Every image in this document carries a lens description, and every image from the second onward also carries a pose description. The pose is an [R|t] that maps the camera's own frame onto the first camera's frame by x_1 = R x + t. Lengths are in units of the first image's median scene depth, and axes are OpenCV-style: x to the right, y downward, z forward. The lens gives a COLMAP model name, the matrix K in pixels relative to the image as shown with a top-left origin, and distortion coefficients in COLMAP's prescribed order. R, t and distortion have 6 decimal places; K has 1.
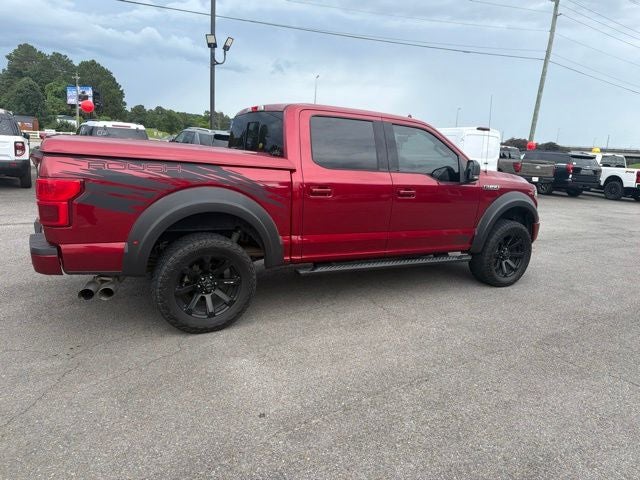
lens RADIAL K [[456.4, 0, 326.8], [0, 456.4, 245.1], [0, 0, 1]] dist [0.041659, -0.055600]
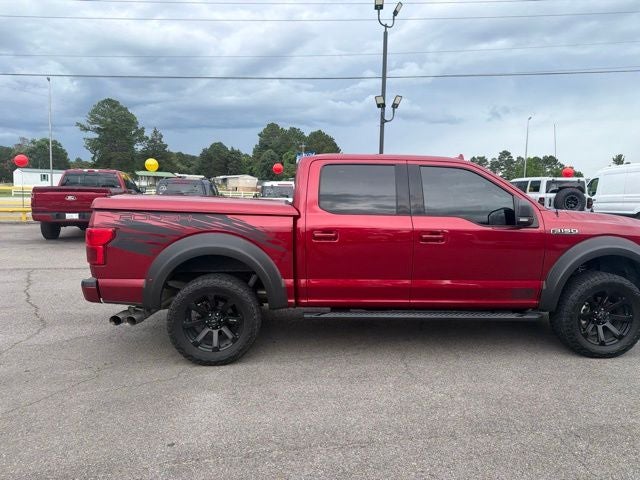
lens RADIAL K [[456.4, 0, 324.9], [0, 456.4, 236.5], [0, 0, 1]] dist [0.041659, -0.055600]
pose [[0.893260, -0.007654, -0.449476, 0.429552], [-0.048613, 0.992347, -0.113508, -0.002790], [0.446905, 0.123243, 0.886052, 0.101340]]
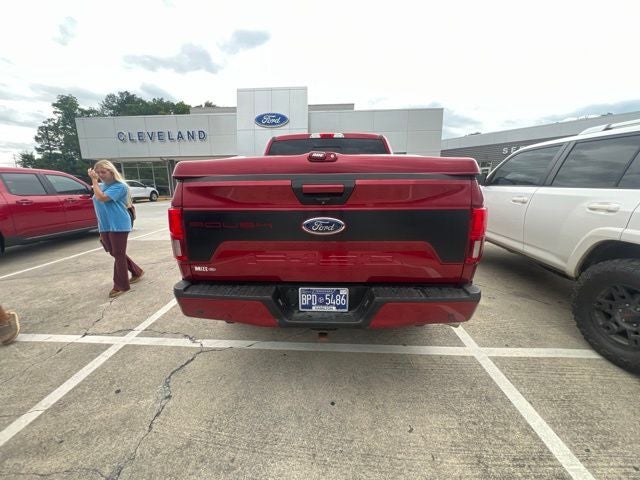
lens RADIAL K [[259.2, 0, 319.9], [0, 259.2, 238.5], [0, 0, 1]] dist [0.000072, 0.000272]
pose [[0.528400, -0.254269, 0.810025, -0.861026], [0.212609, 0.963327, 0.163701, -0.169536], [-0.821943, 0.085719, 0.563083, 0.726123]]
